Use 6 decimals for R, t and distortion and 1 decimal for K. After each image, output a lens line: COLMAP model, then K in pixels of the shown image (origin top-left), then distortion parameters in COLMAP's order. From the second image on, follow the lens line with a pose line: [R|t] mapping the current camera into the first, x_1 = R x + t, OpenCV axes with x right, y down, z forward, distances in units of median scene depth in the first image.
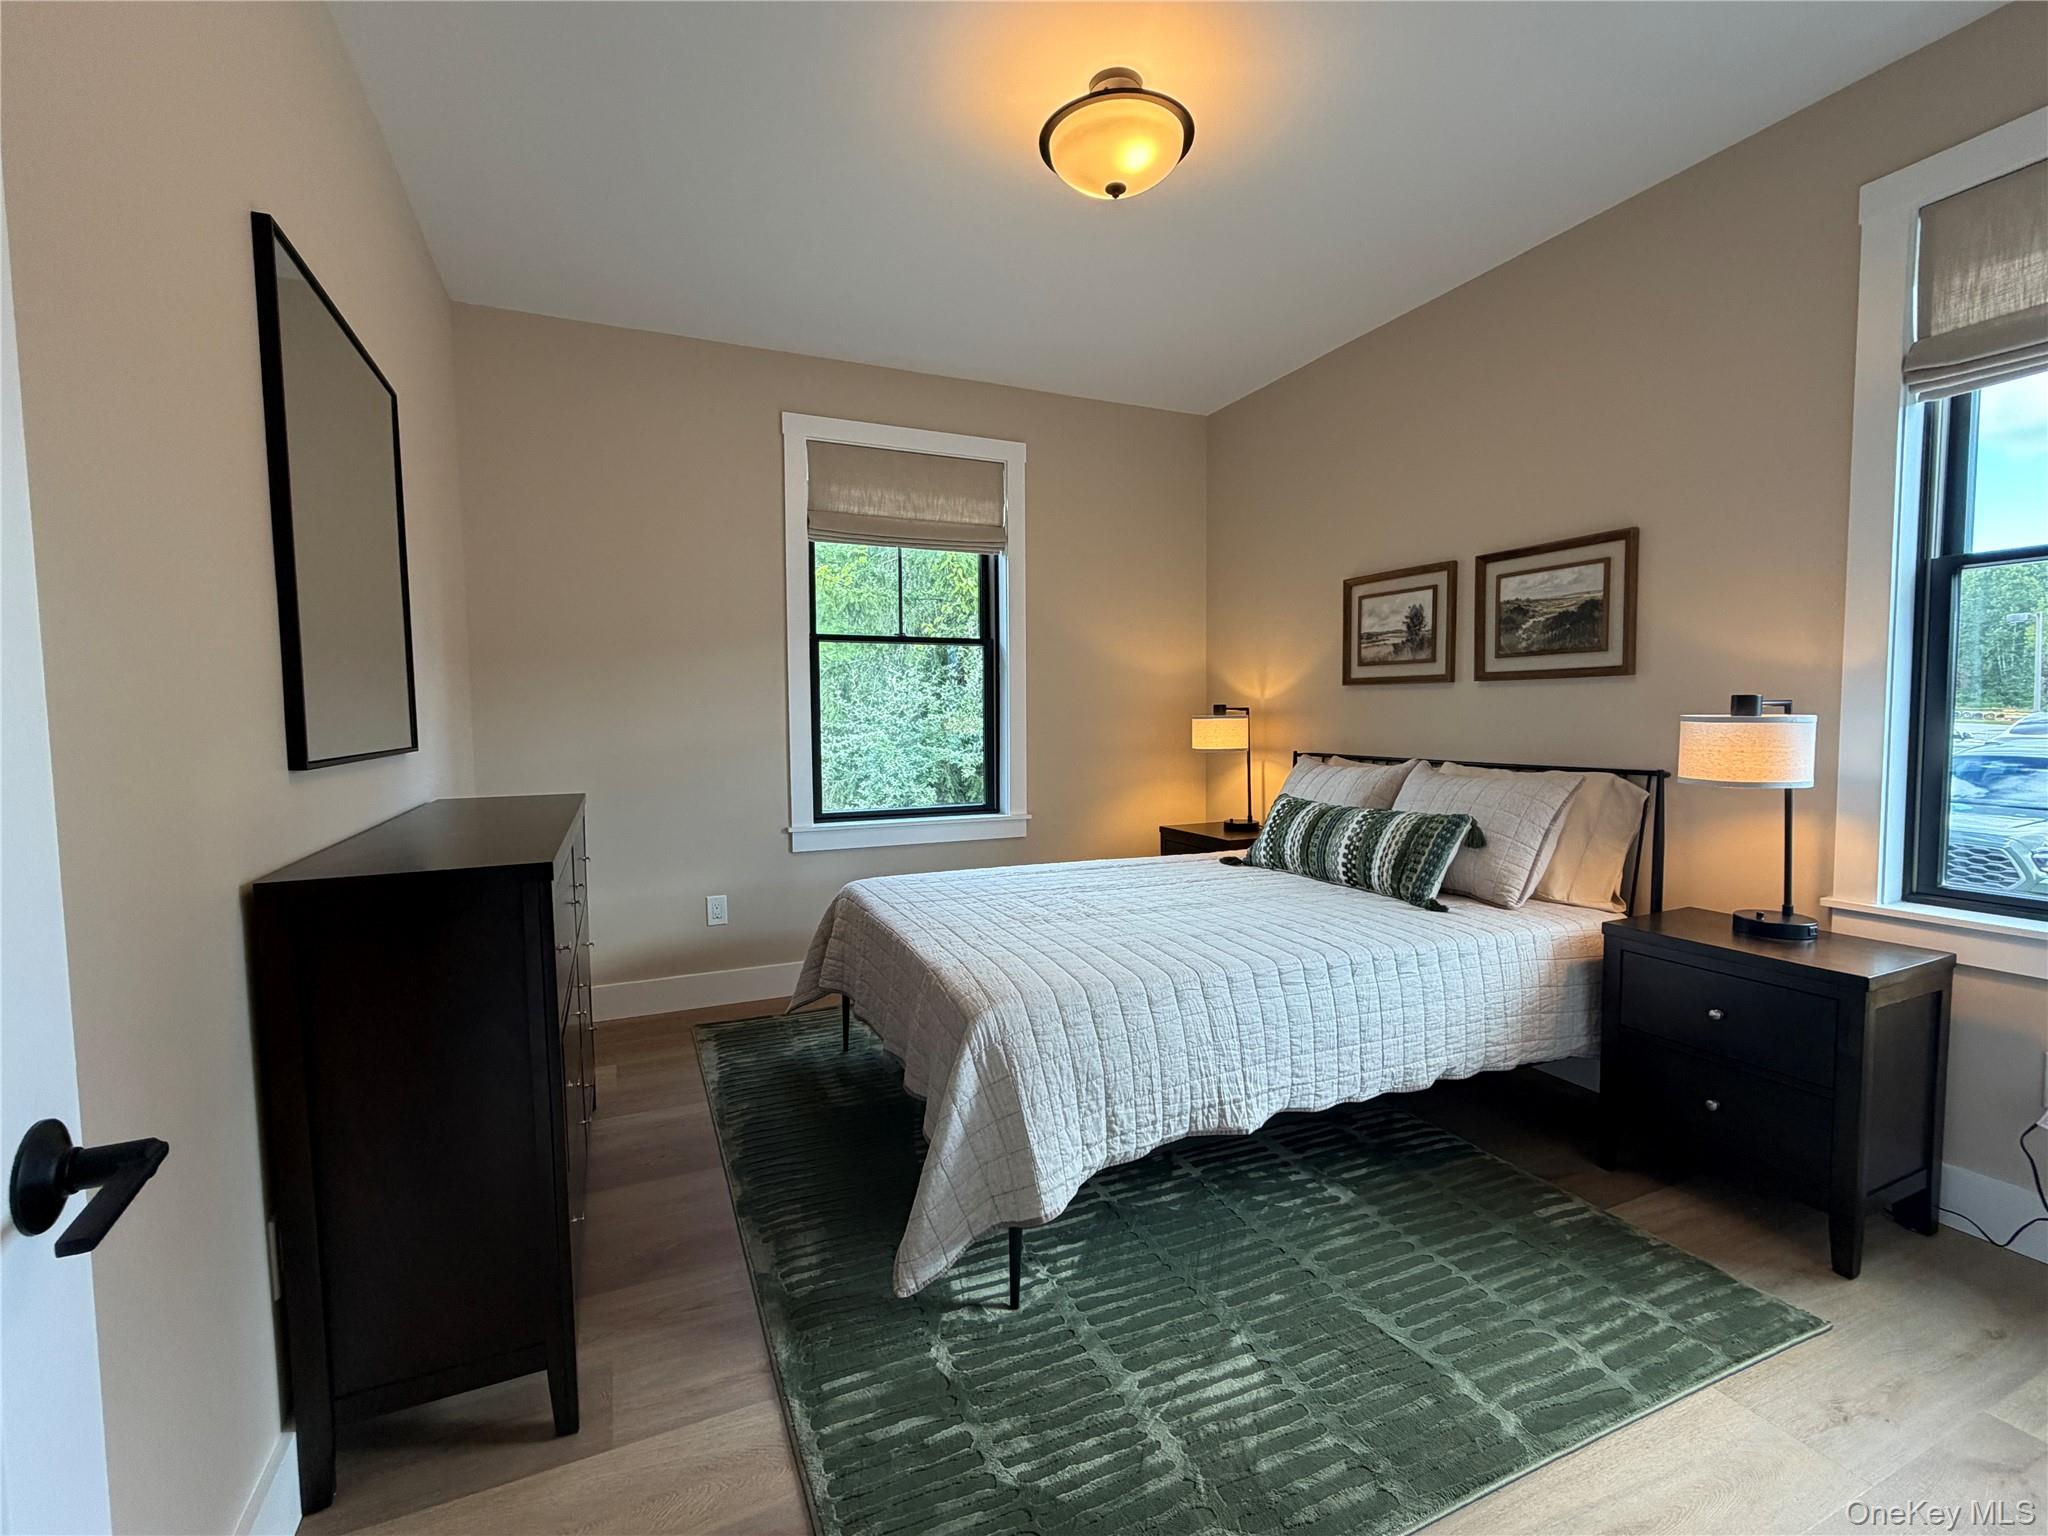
lens RADIAL K [[911.2, 0, 1025.1], [0, 911.2, 768.3], [0, 0, 1]] dist [-0.002283, -0.000091]
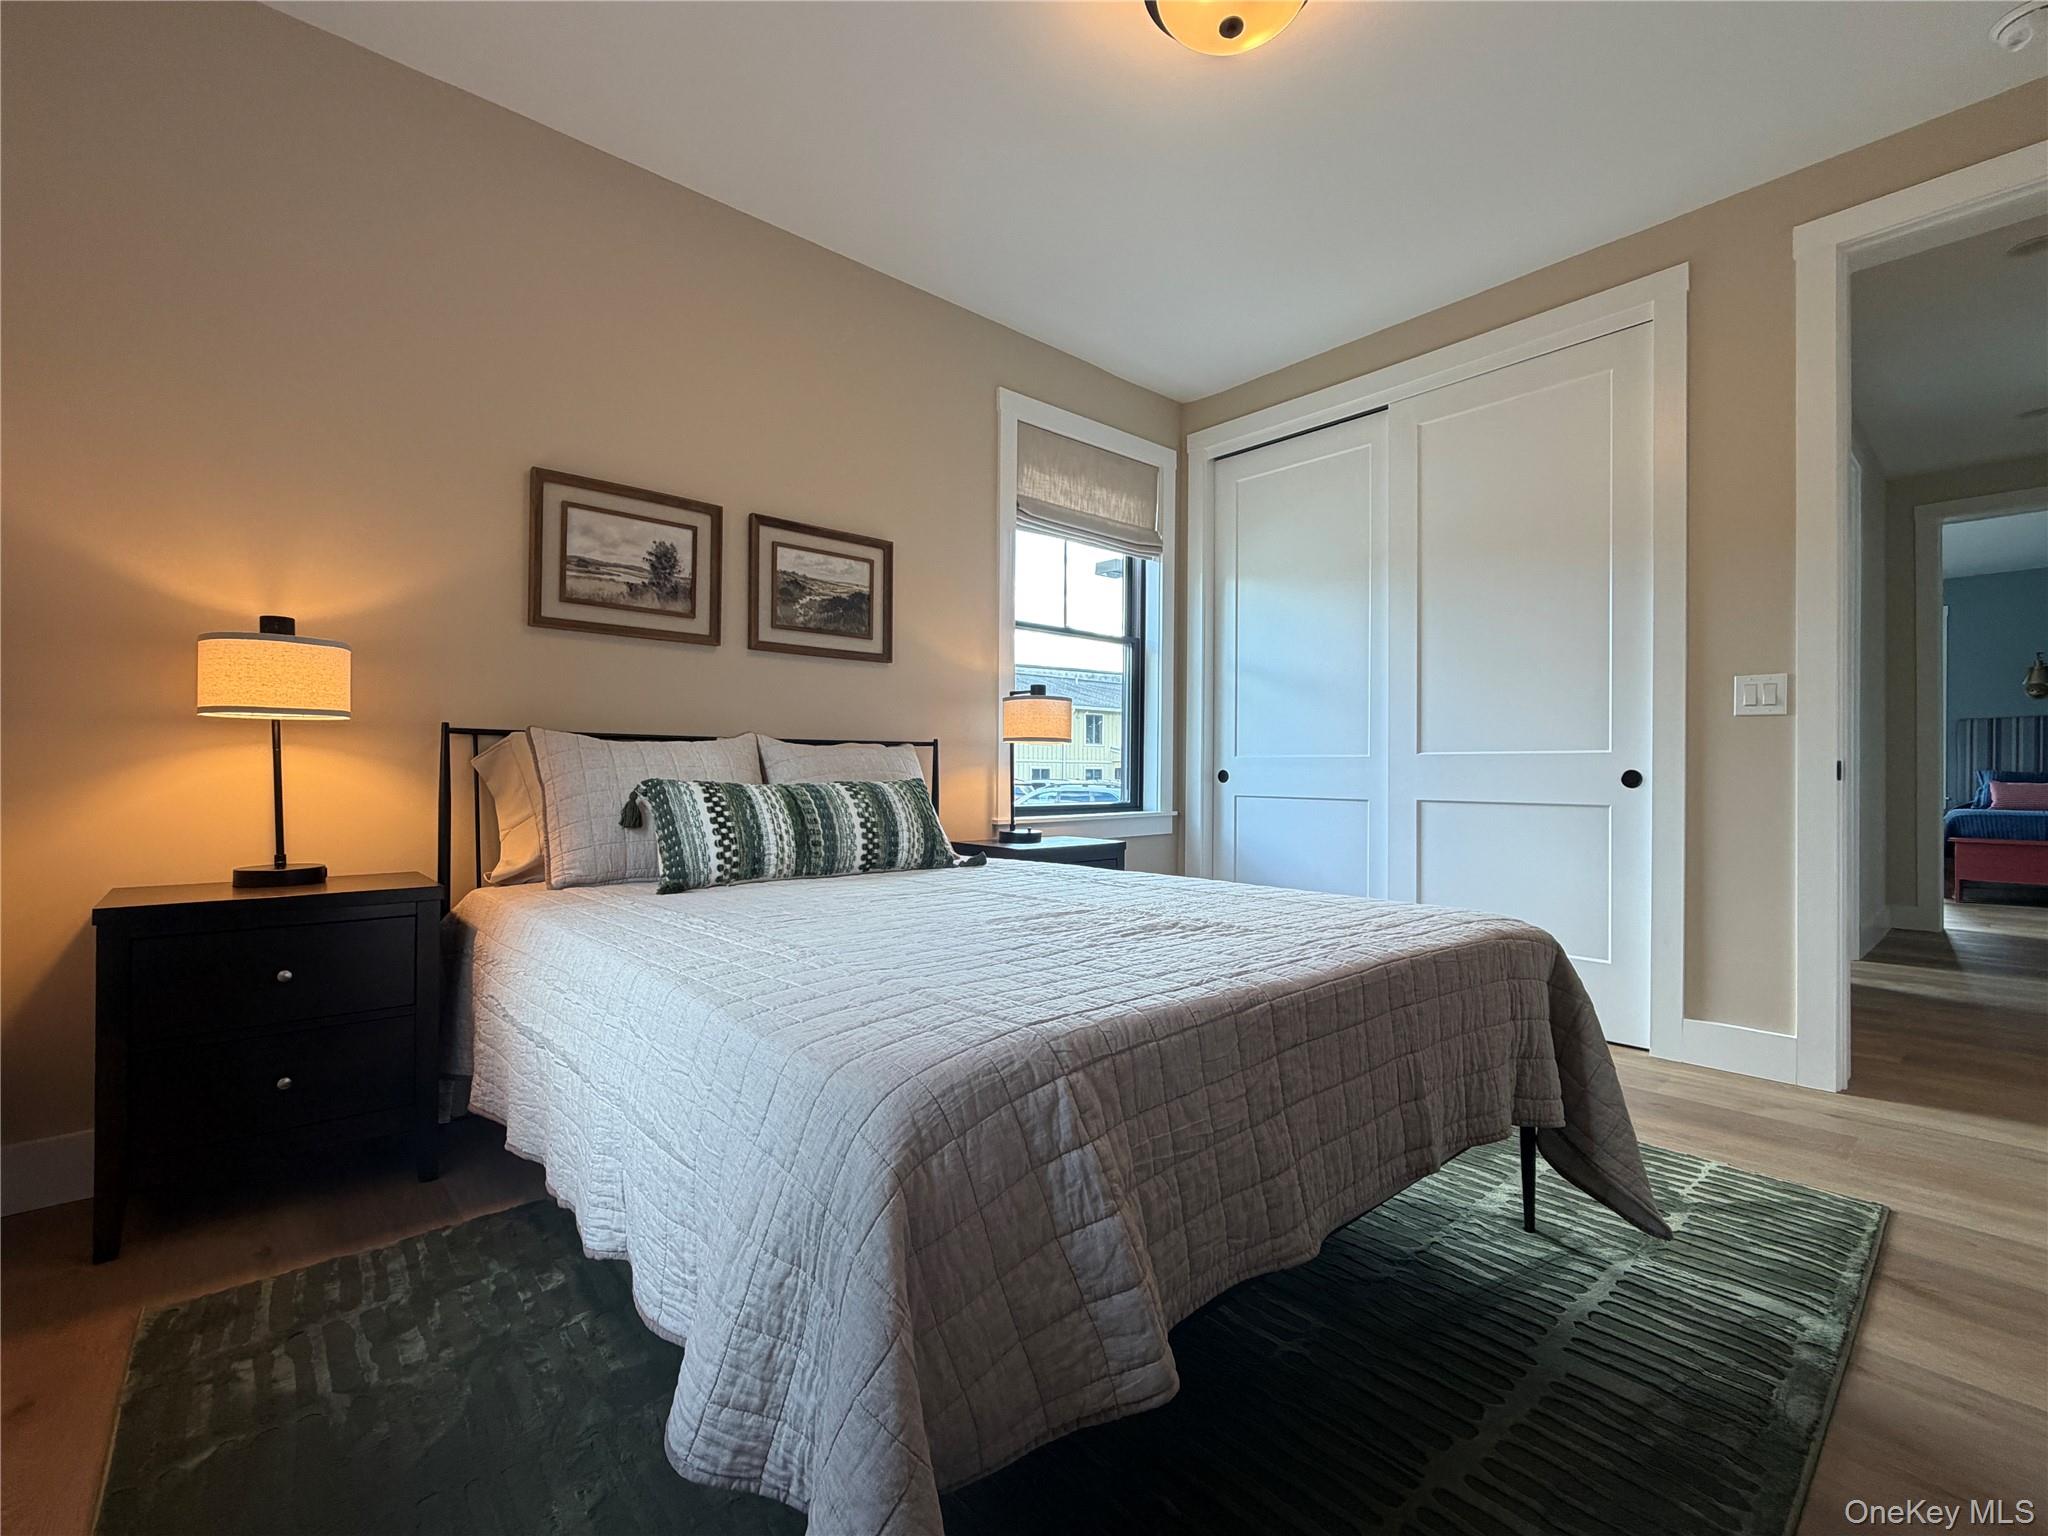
lens RADIAL K [[911.2, 0, 1023.5], [0, 911.2, 769.8], [0, 0, 1]] dist [-0.002283, -0.000091]
pose [[-0.323213, 0.008540, 0.946288, -0.462108], [0.058681, 0.998216, 0.011034, 0.031823], [-0.944505, 0.059095, -0.323137, 1.056890]]
